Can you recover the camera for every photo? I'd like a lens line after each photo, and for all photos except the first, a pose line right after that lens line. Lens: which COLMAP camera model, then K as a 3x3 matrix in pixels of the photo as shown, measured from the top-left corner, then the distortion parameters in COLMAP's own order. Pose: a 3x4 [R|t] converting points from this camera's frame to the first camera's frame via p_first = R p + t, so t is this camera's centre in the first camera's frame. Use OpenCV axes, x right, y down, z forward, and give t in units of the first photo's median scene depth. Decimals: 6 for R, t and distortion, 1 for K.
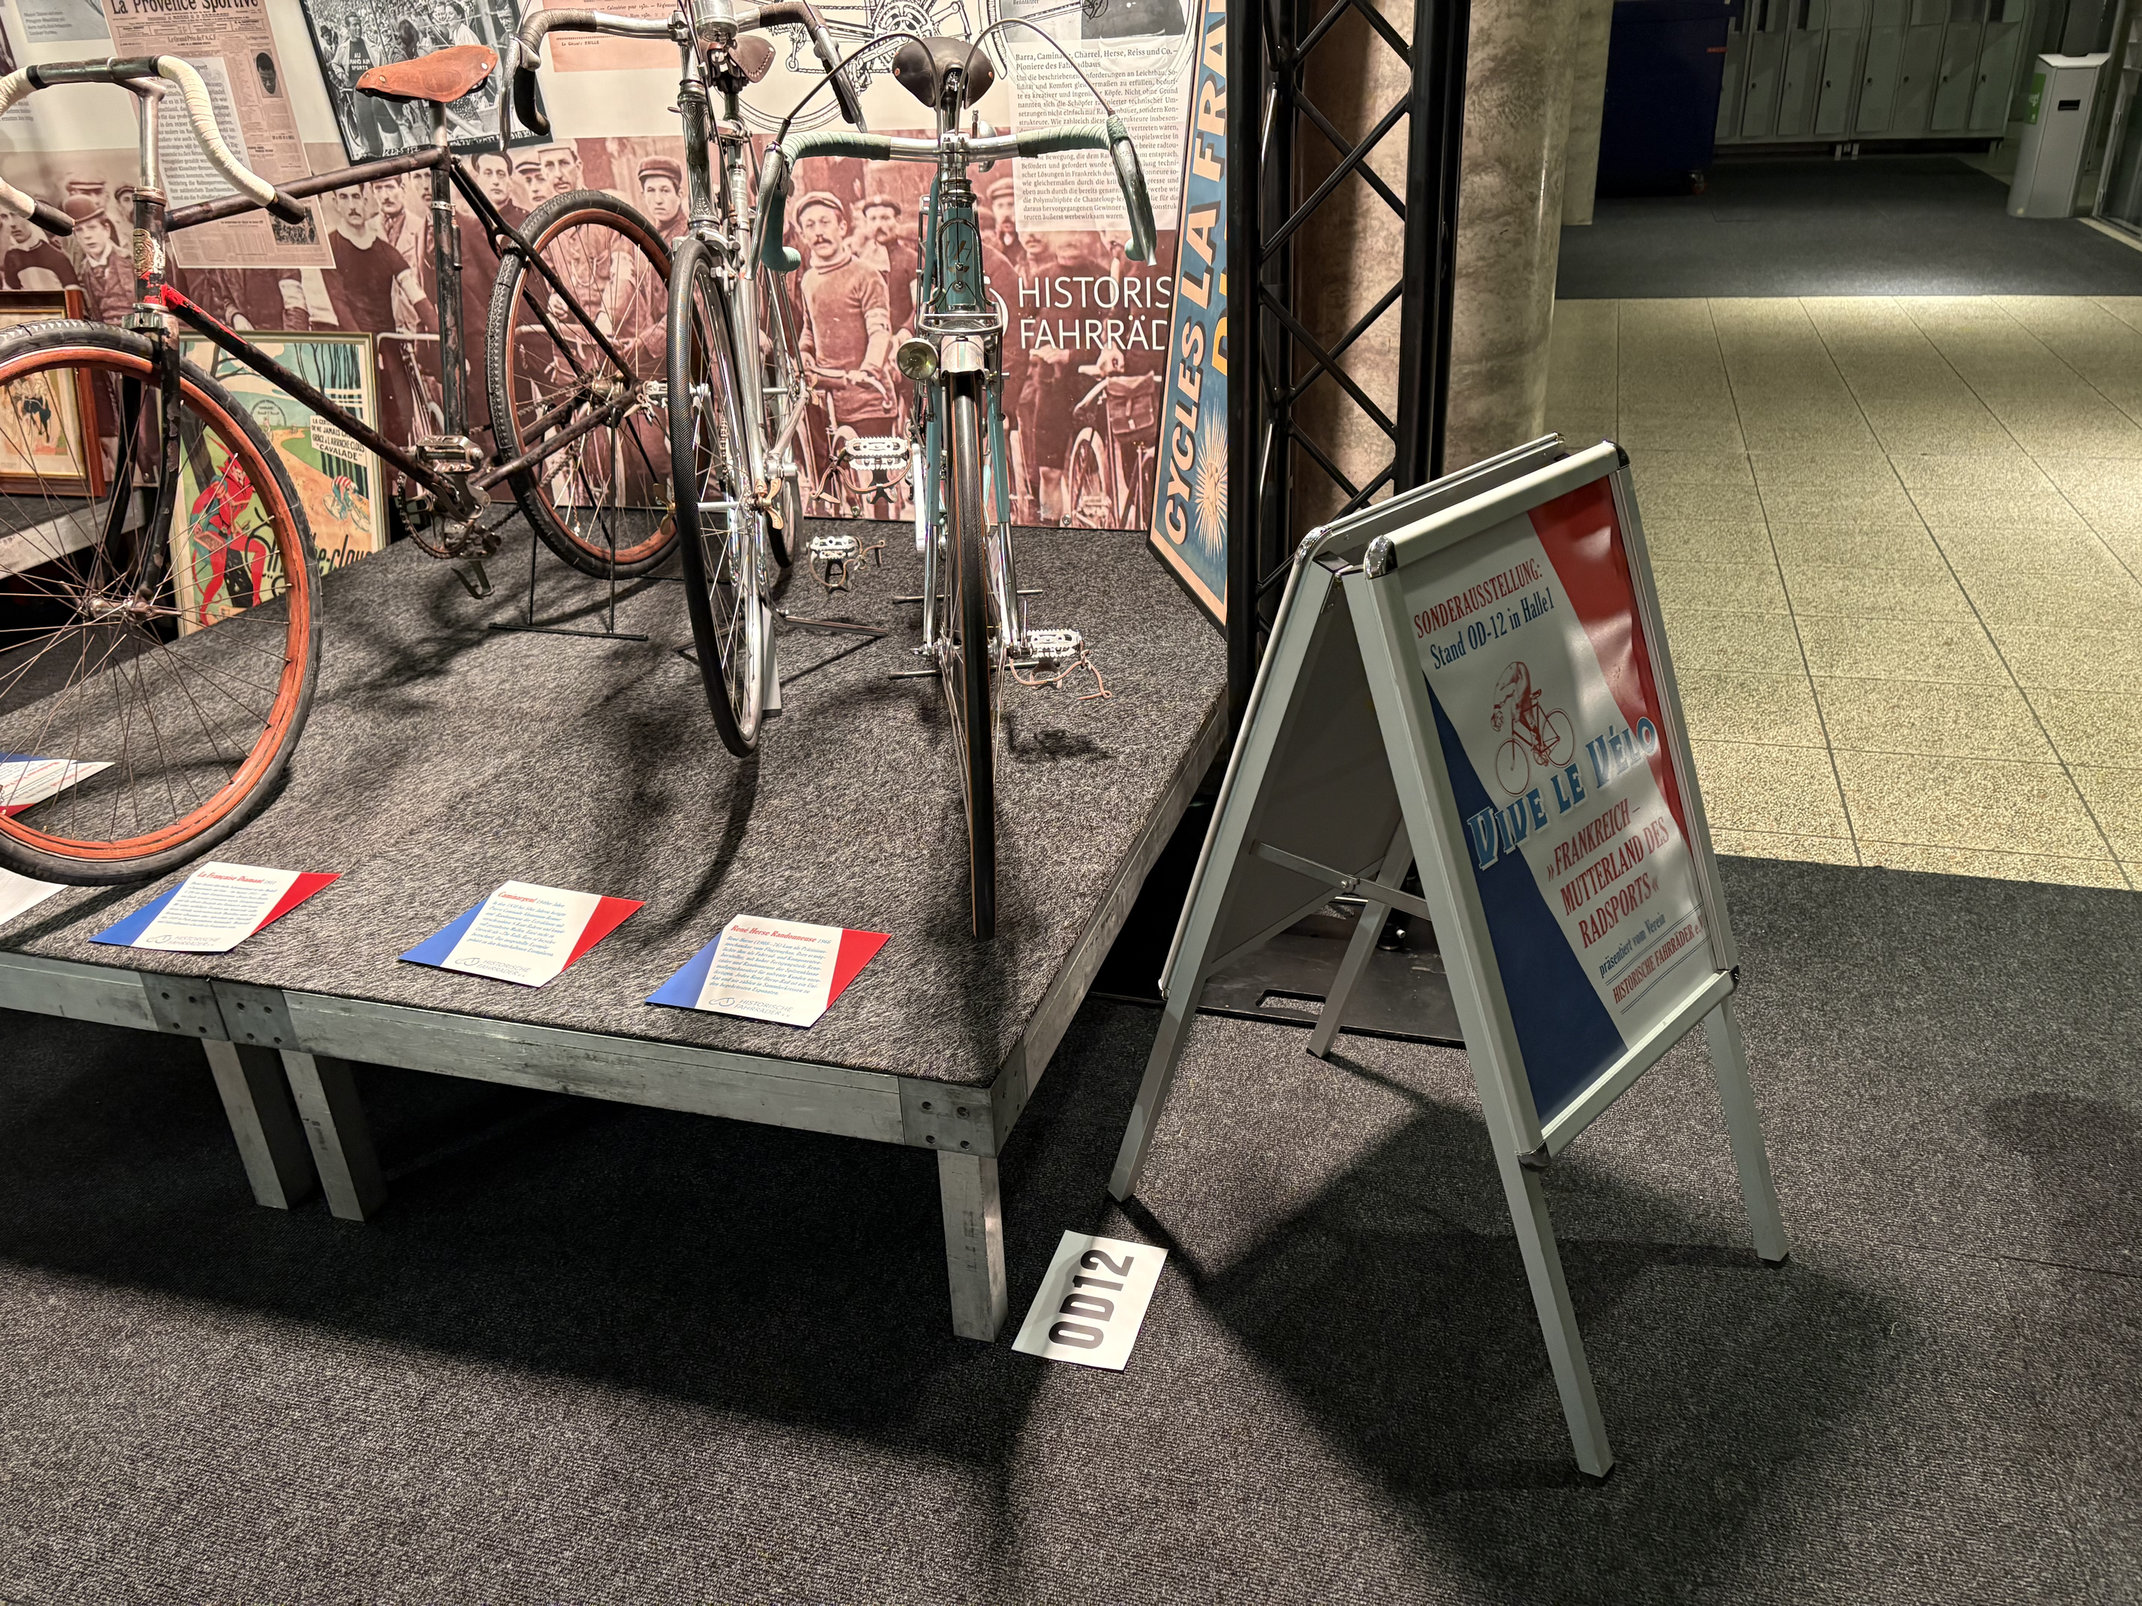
lens RADIAL K [[1595.4, 0, 1079.9], [0, 1595.4, 799.7], [0, 0, 1]] dist [0.060860, -0.062277]
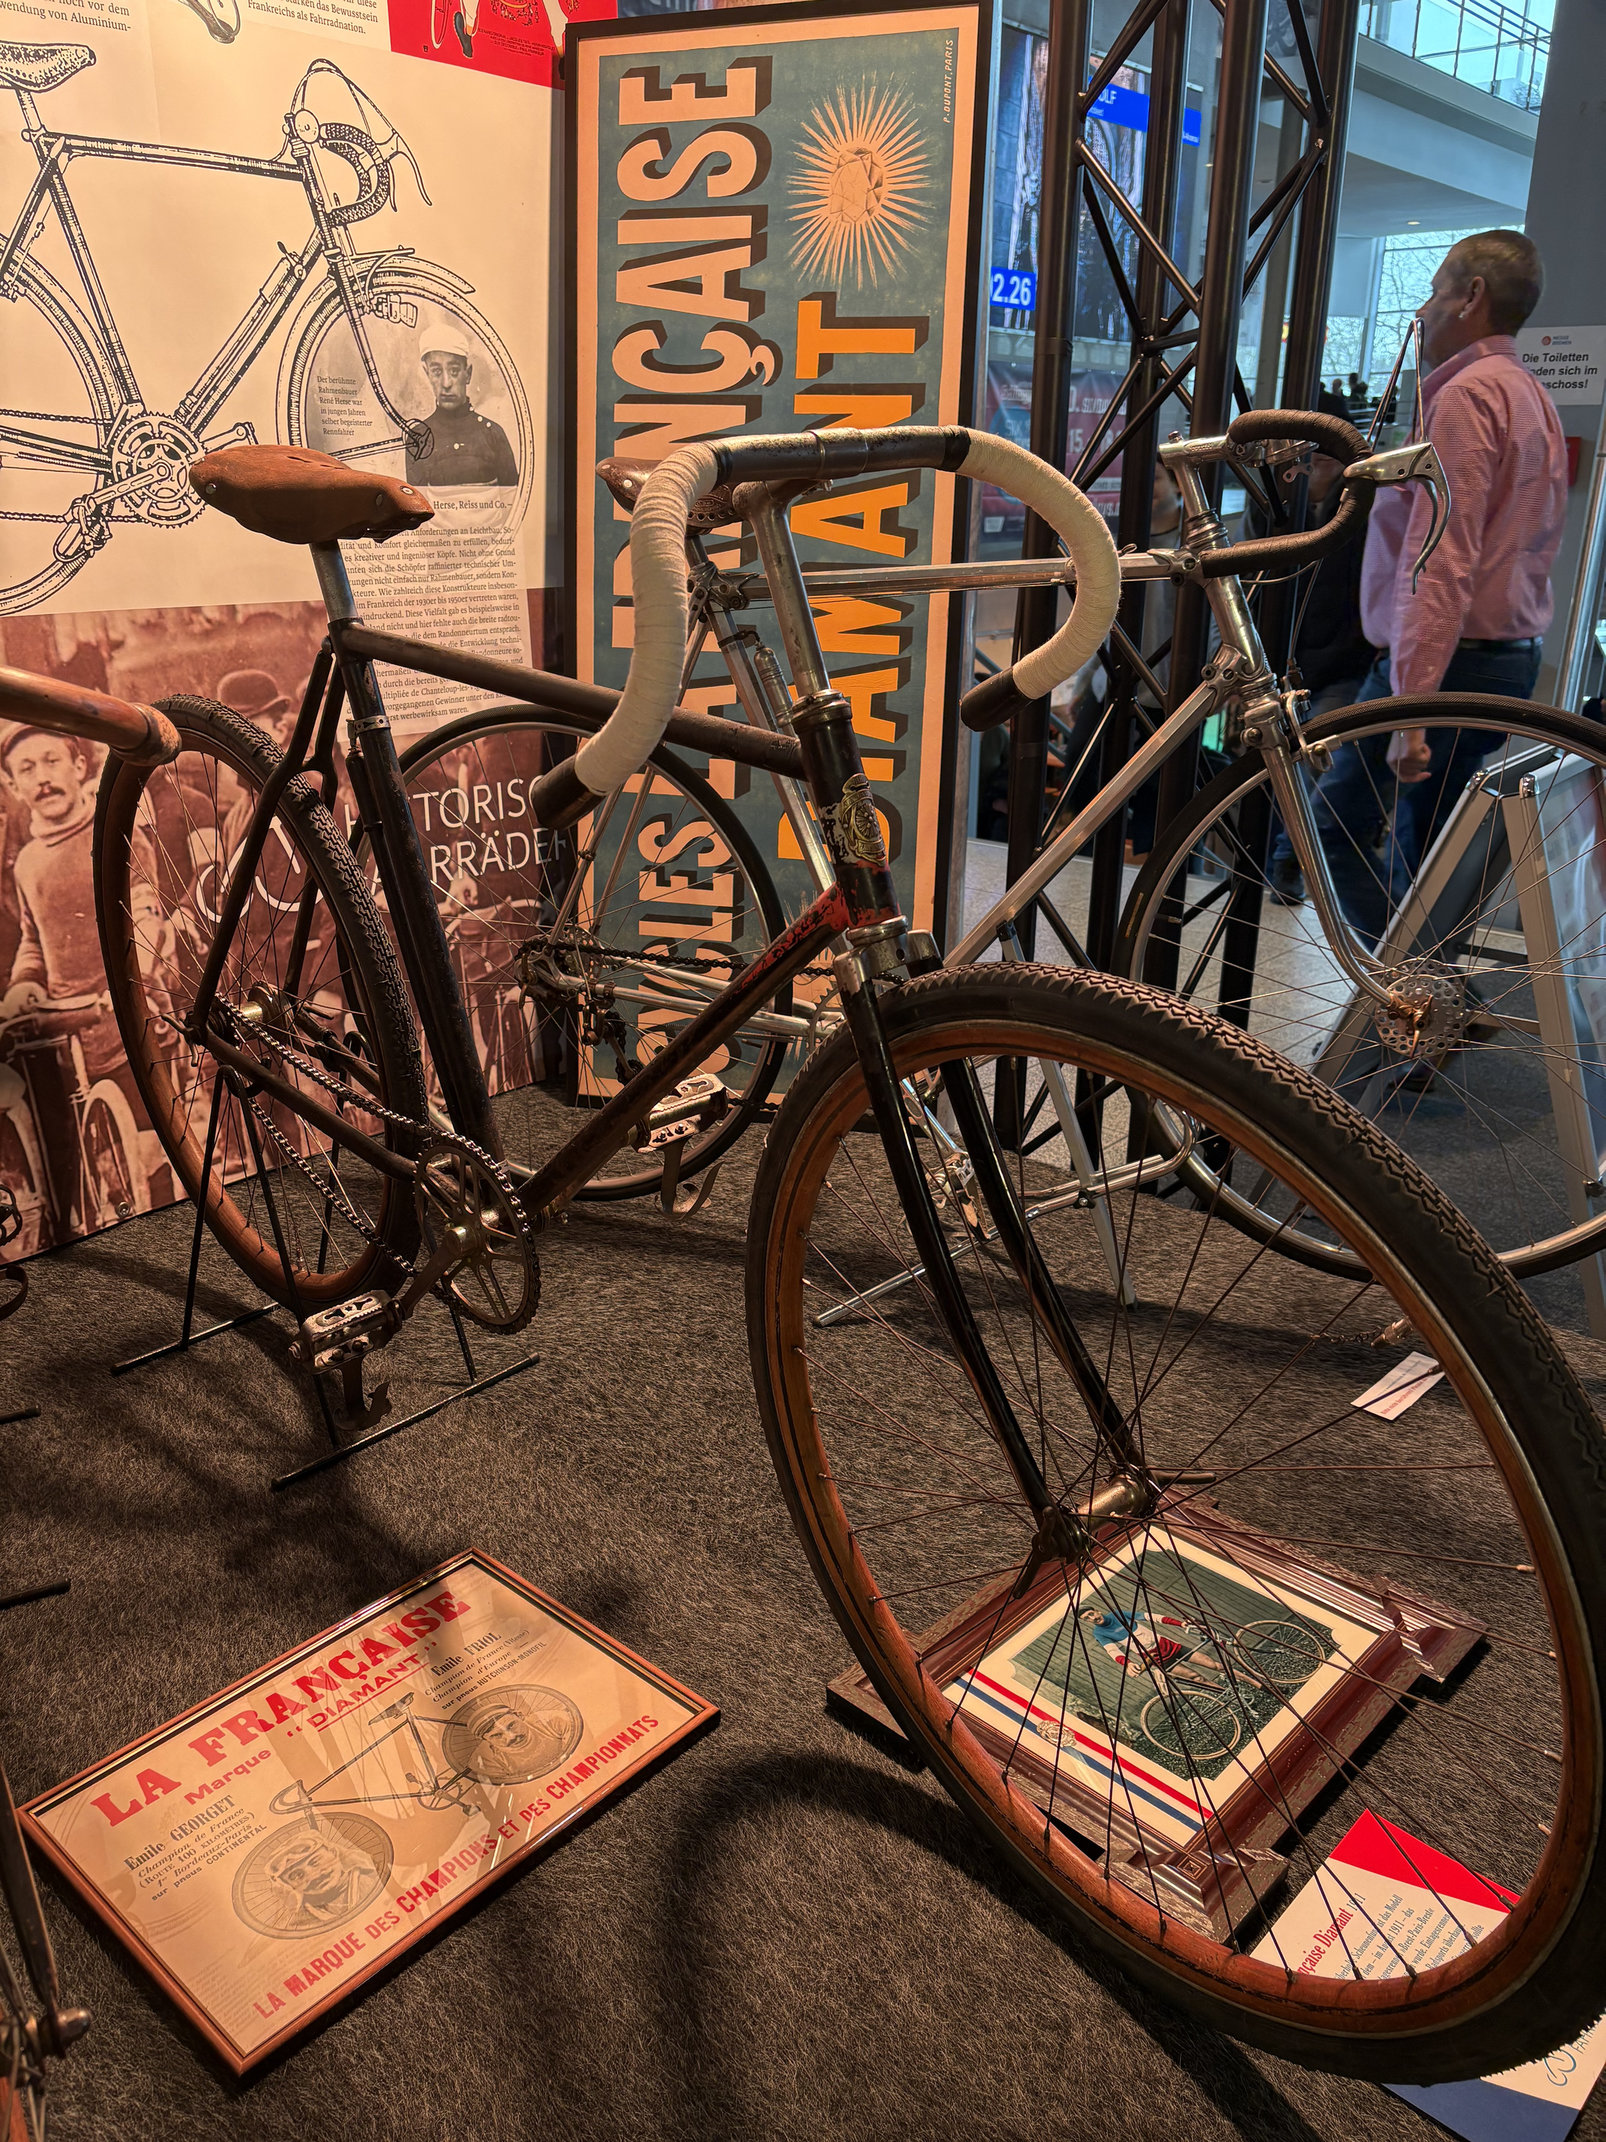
lens RADIAL K [[1595.4, 0, 764.1], [0, 1595.4, 1061.9], [0, 0, 1]] dist [0.060860, -0.062277]
pose [[0.466418, -0.261277, 0.845097, -0.579184], [0.367453, 0.926280, 0.083576, -0.214277], [-0.804632, 0.271552, 0.528040, 0.516779]]
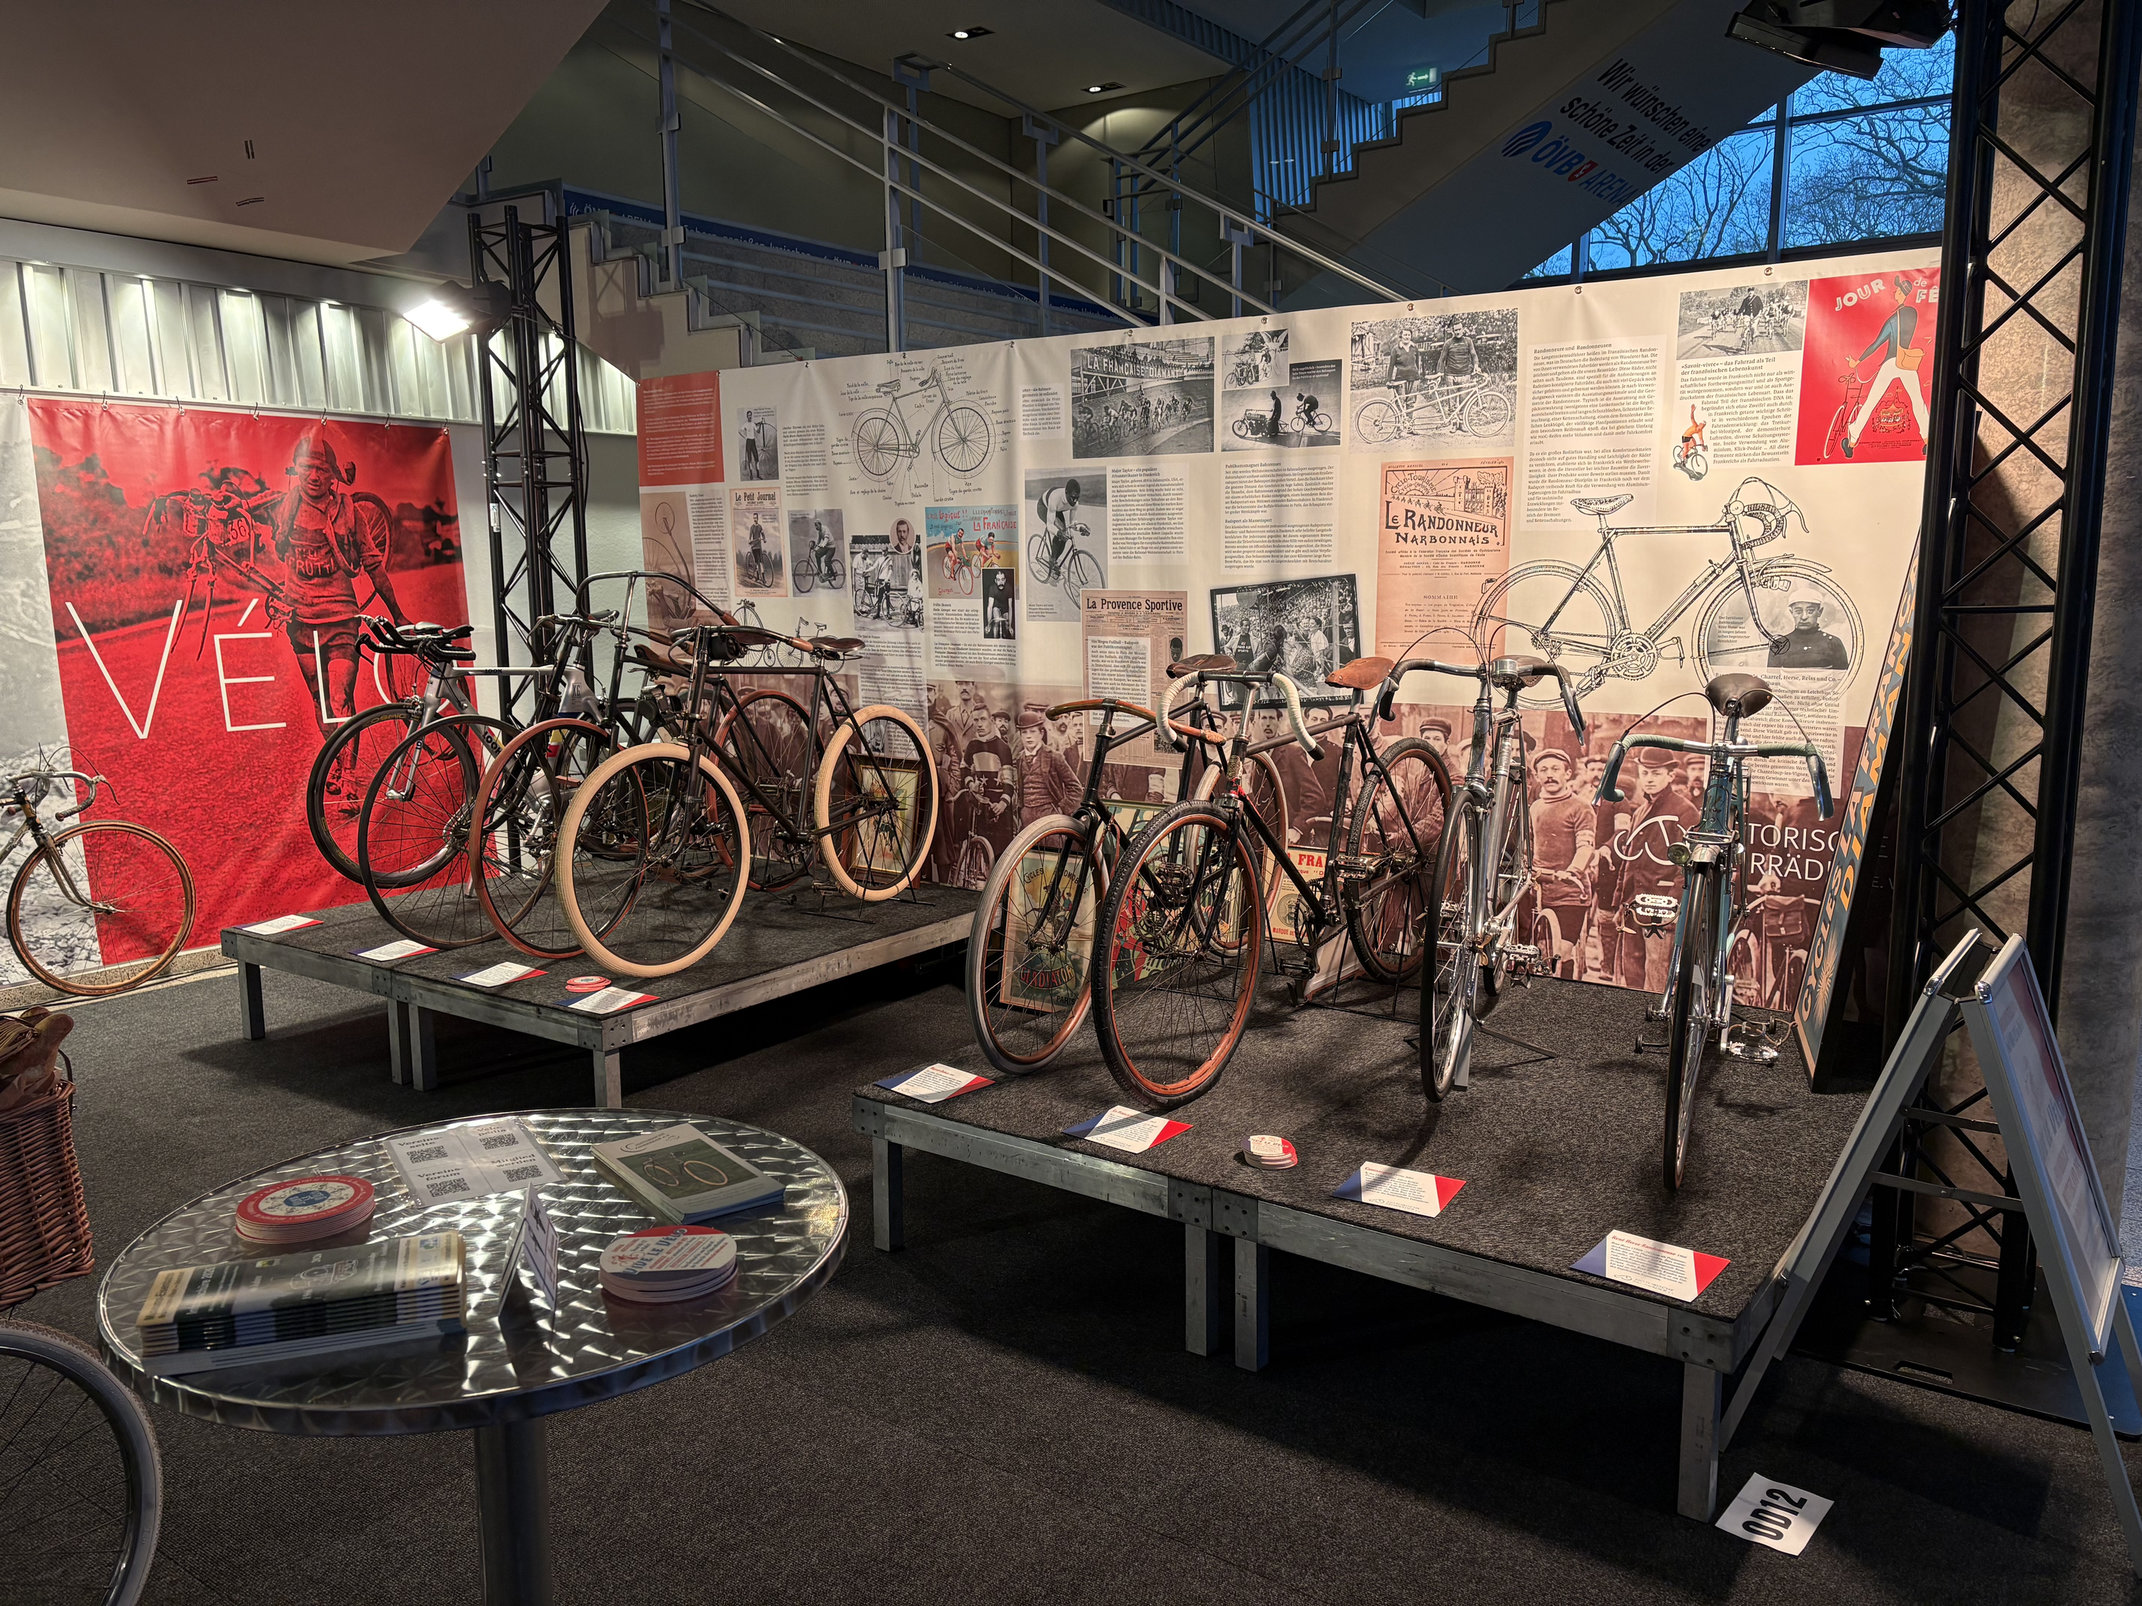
lens RADIAL K [[1595.4, 0, 1079.9], [0, 1595.4, 803.9], [0, 0, 1]] dist [0.060860, -0.062277]
pose [[0.944505, 0.087429, -0.316650, -0.105557], [-0.175144, 0.949522, -0.260253, 0.113291], [0.277913, 0.301269, 0.912141, -0.404795]]
